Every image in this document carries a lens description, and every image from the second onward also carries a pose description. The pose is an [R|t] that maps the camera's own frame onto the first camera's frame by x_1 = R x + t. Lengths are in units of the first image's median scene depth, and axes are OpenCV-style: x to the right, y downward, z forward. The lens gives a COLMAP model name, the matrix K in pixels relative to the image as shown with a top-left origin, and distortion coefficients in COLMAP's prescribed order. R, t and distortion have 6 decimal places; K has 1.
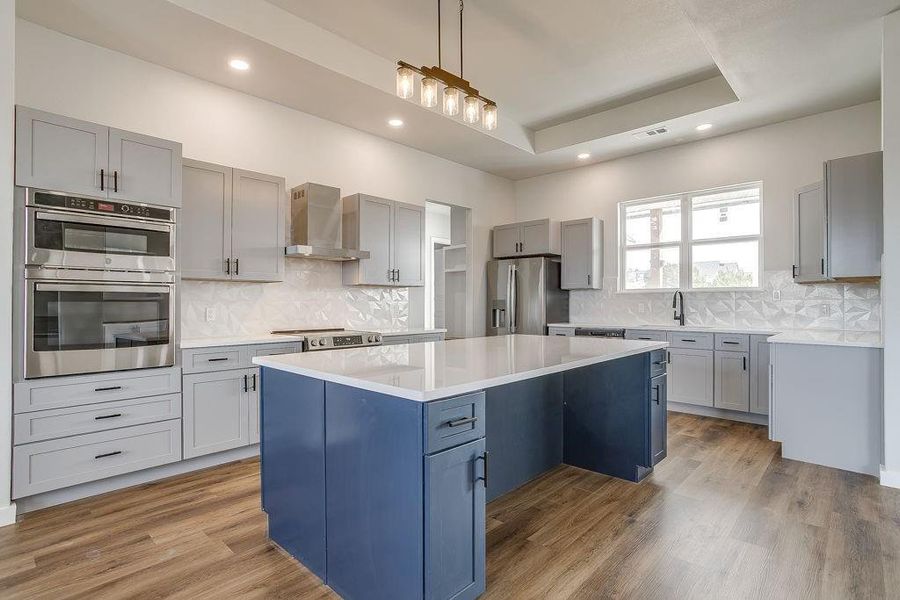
lens RADIAL K [[445.9, 0, 442.7], [0, 445.9, 298.8], [0, 0, 1]] dist [-0.005912, 0.000223]
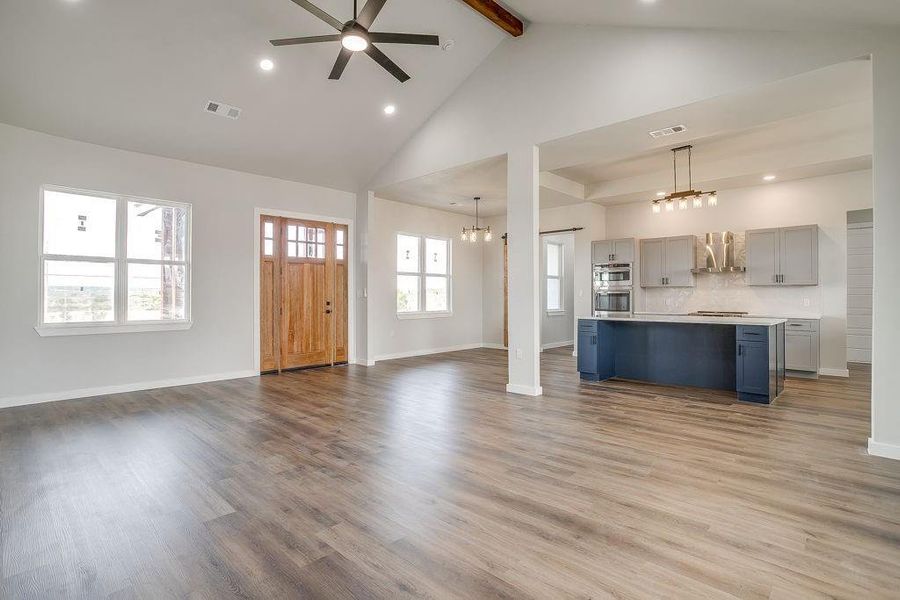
lens RADIAL K [[445.9, 0, 442.7], [0, 445.9, 298.8], [0, 0, 1]] dist [-0.005912, 0.000223]
pose [[0.004167, 0.003065, -0.999987, 2.199413], [0.004814, 0.999984, 0.003085, 0.008745], [0.999980, -0.004827, 0.004152, -0.190685]]
